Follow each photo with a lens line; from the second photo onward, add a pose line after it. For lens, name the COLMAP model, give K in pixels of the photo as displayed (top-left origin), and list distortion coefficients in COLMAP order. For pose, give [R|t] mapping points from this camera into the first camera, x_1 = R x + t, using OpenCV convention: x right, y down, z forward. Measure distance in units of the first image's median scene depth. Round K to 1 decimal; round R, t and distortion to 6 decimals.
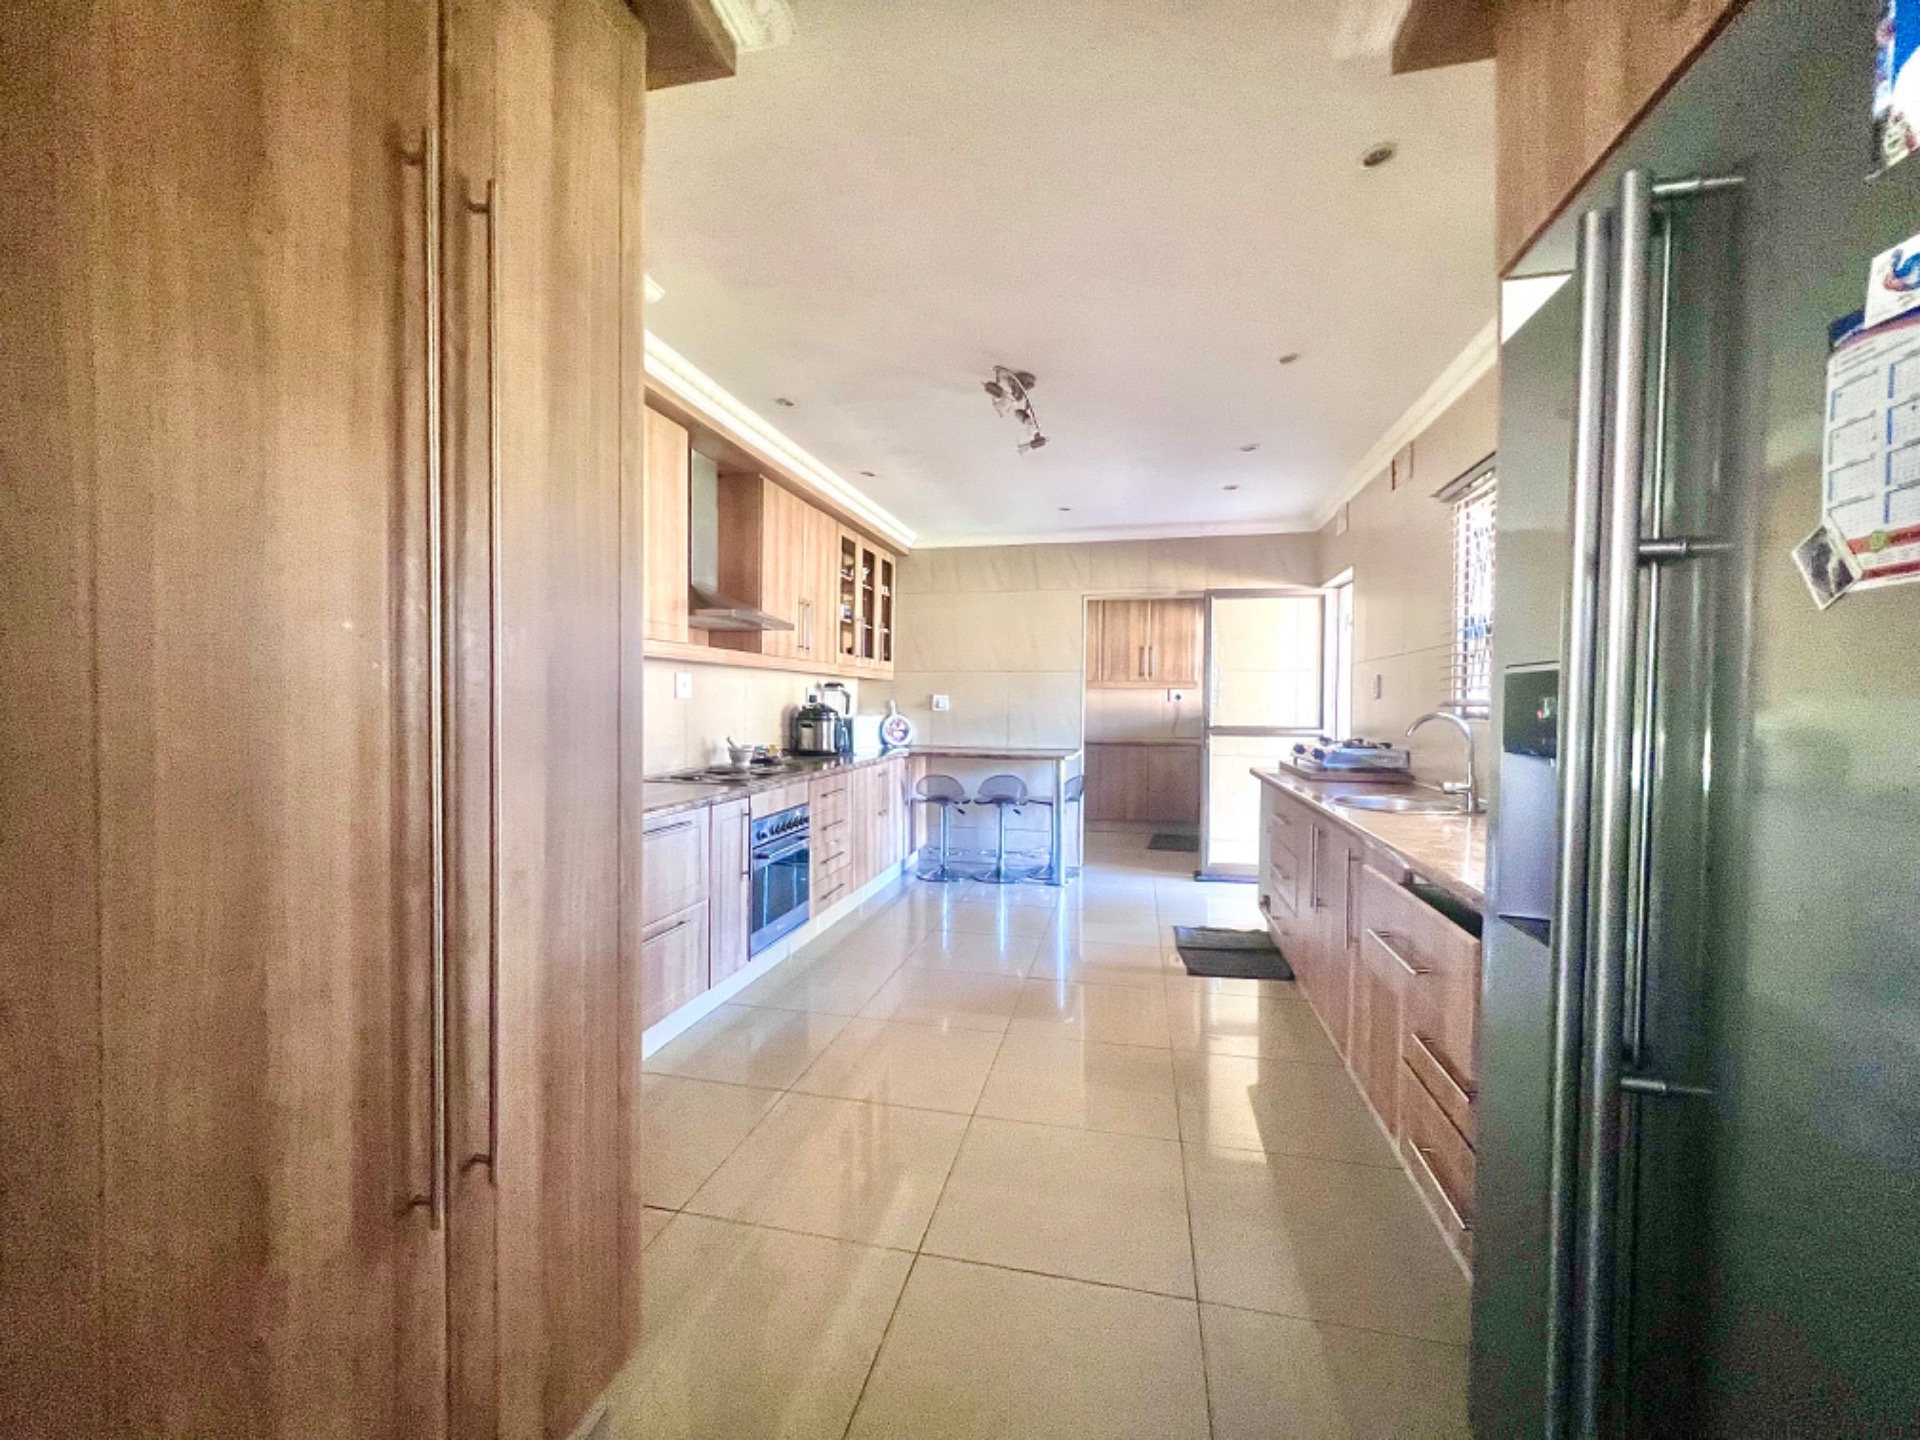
lens RADIAL K [[769.8, 0, 956.3], [0, 769.8, 717.0], [0, 0, 1]] dist [-0.002011, -0.000445]
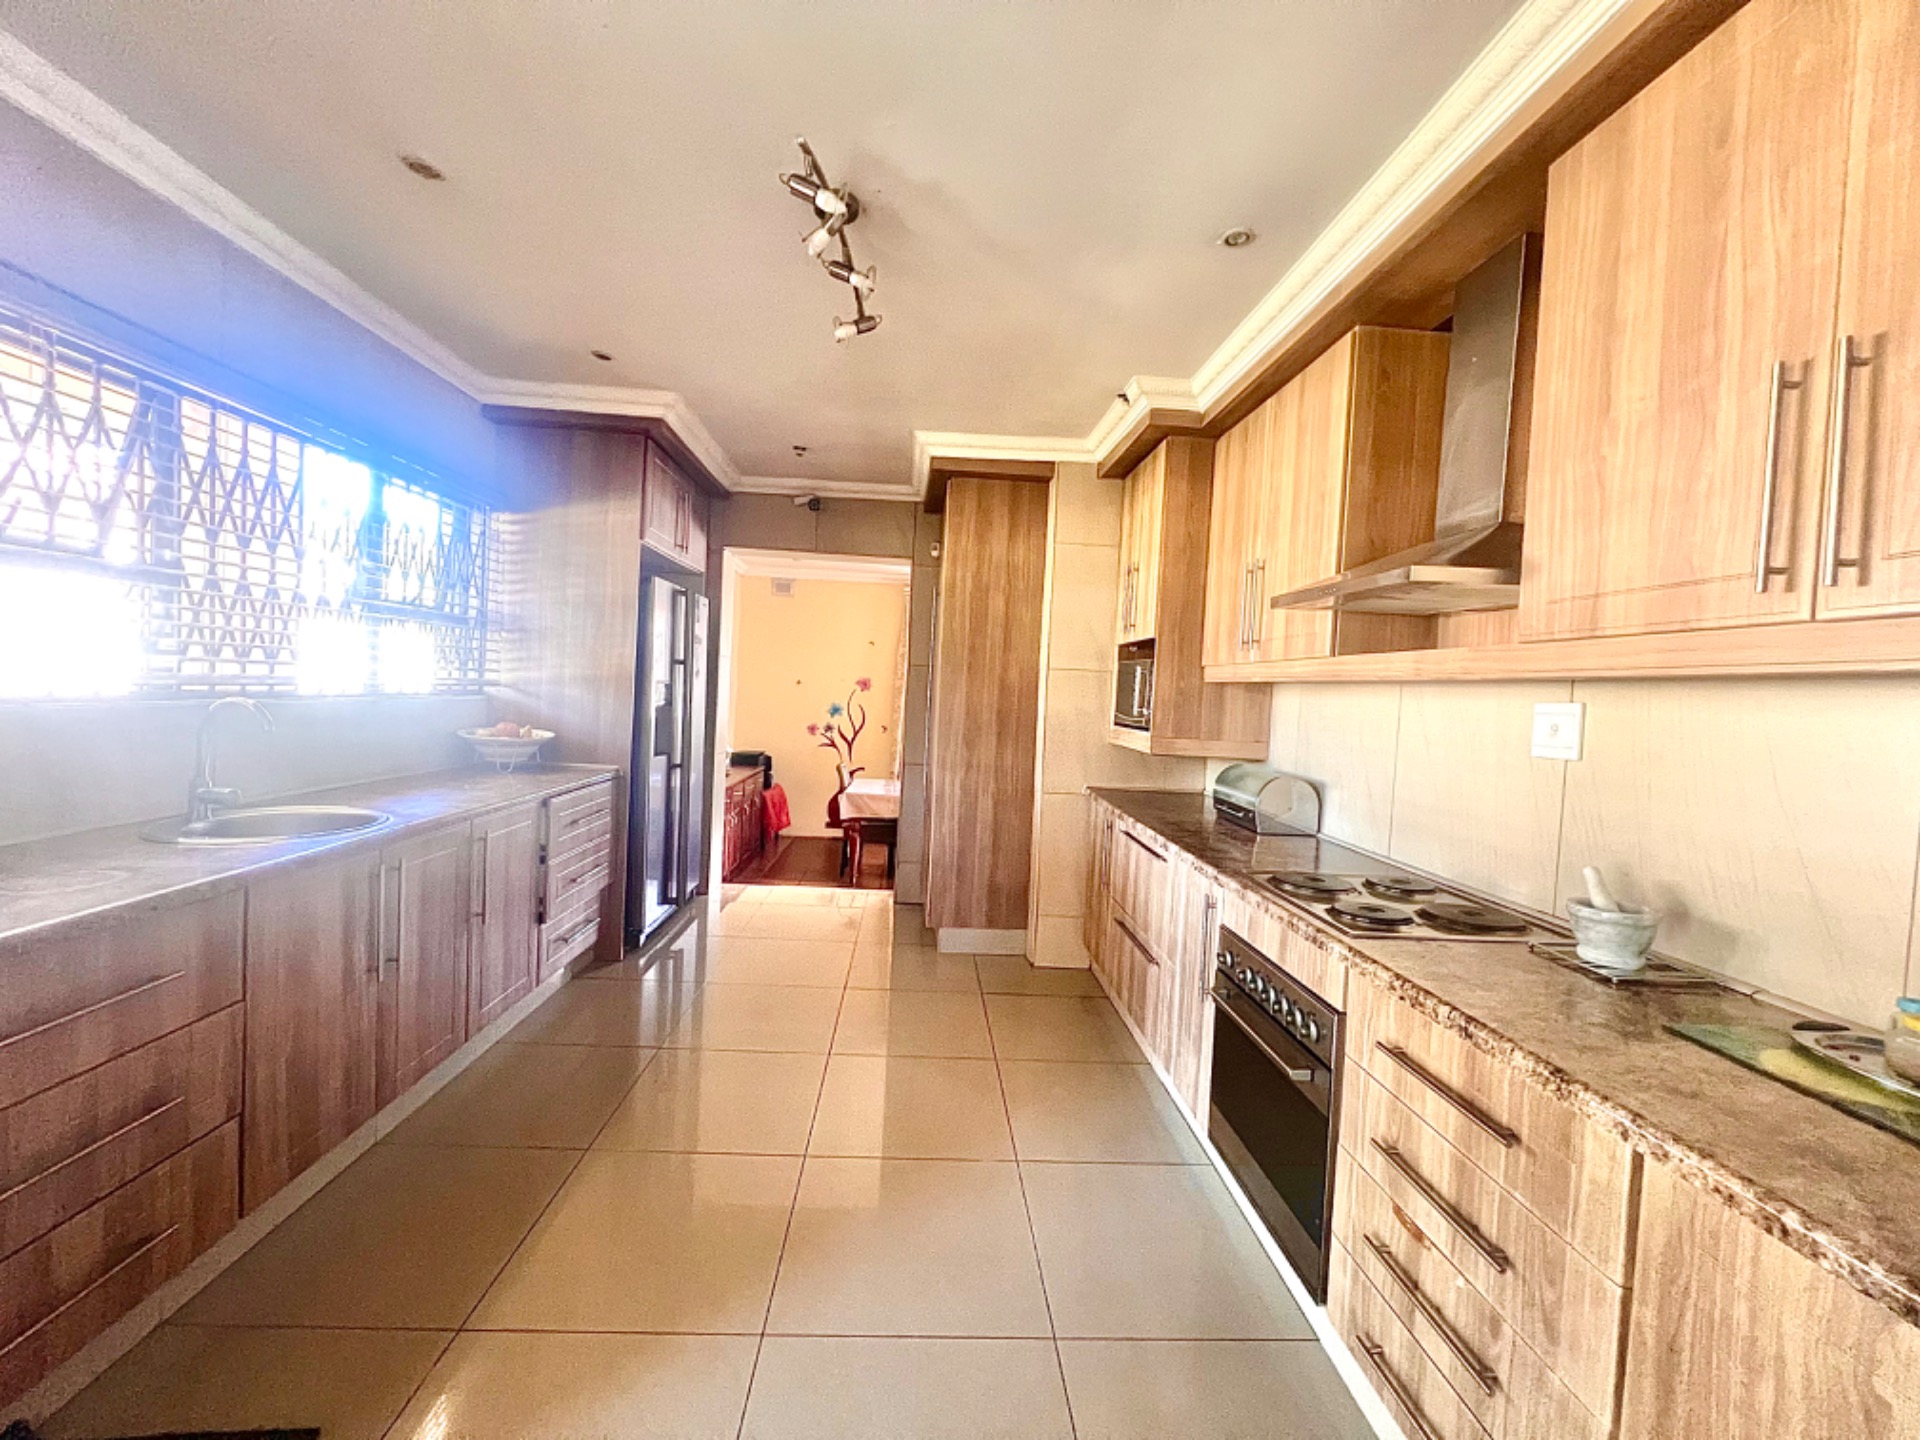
lens RADIAL K [[769.8, 0, 956.3], [0, 769.8, 717.0], [0, 0, 1]] dist [-0.002011, -0.000445]
pose [[-0.959018, -0.043119, -0.280045, 0.088794], [-0.060854, 0.996633, 0.054943, -0.035211], [0.276733, 0.069733, -0.958413, 0.958058]]
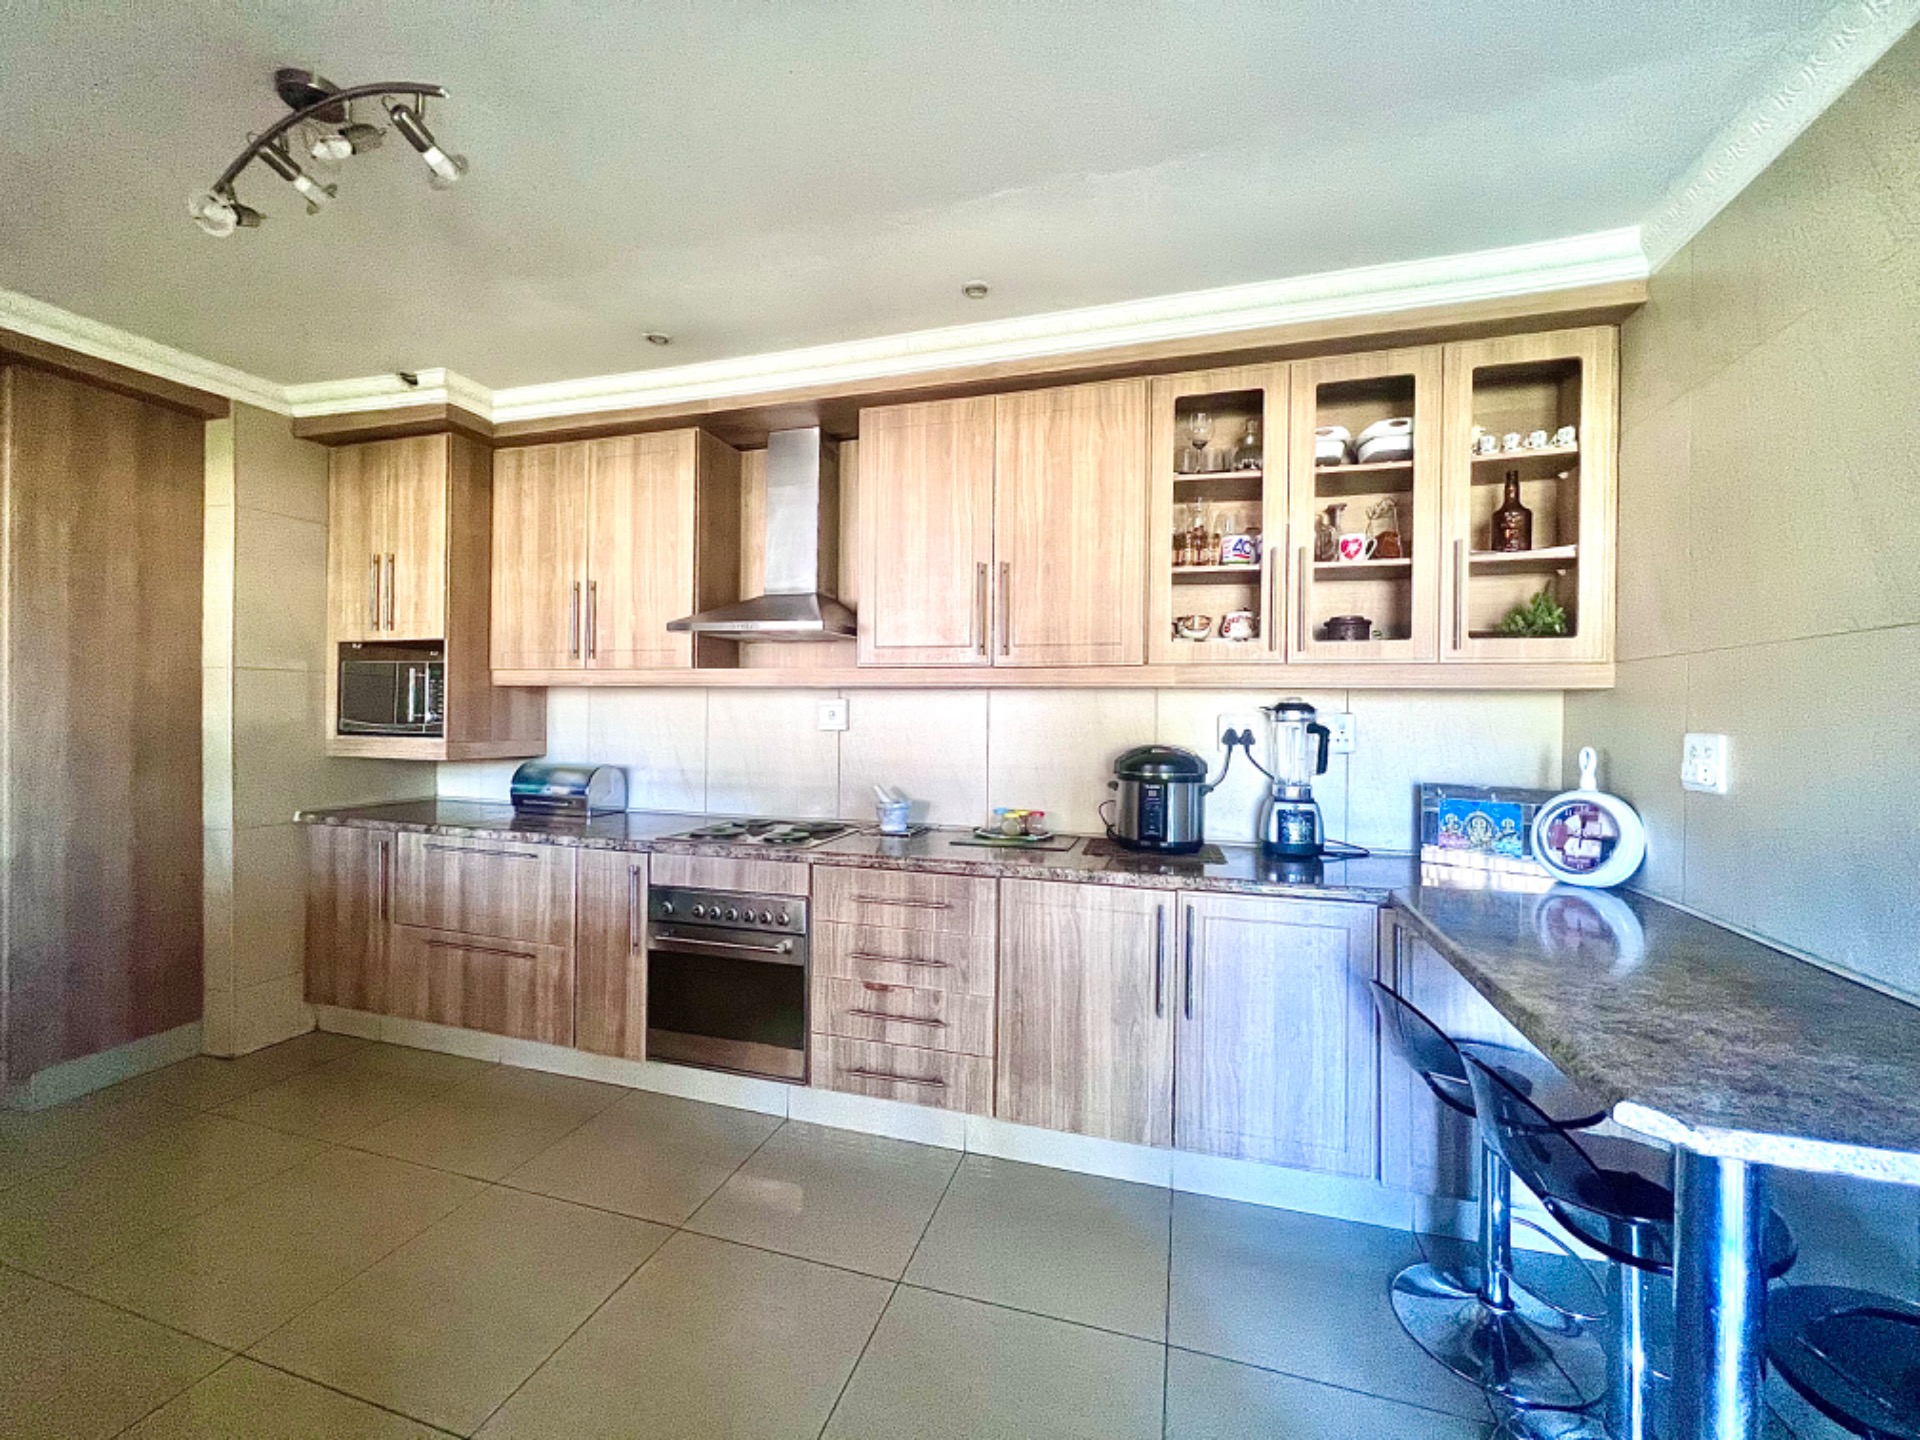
lens RADIAL K [[776.8, 0, 952.0], [0, 776.8, 715.2], [0, 0, 1]] dist [0.000312, 0.001082]
pose [[-0.069112, -0.006831, -0.997586, 0.320259], [-0.035808, 0.999349, -0.004362, -0.027852], [0.996966, 0.035420, -0.069312, 0.846714]]
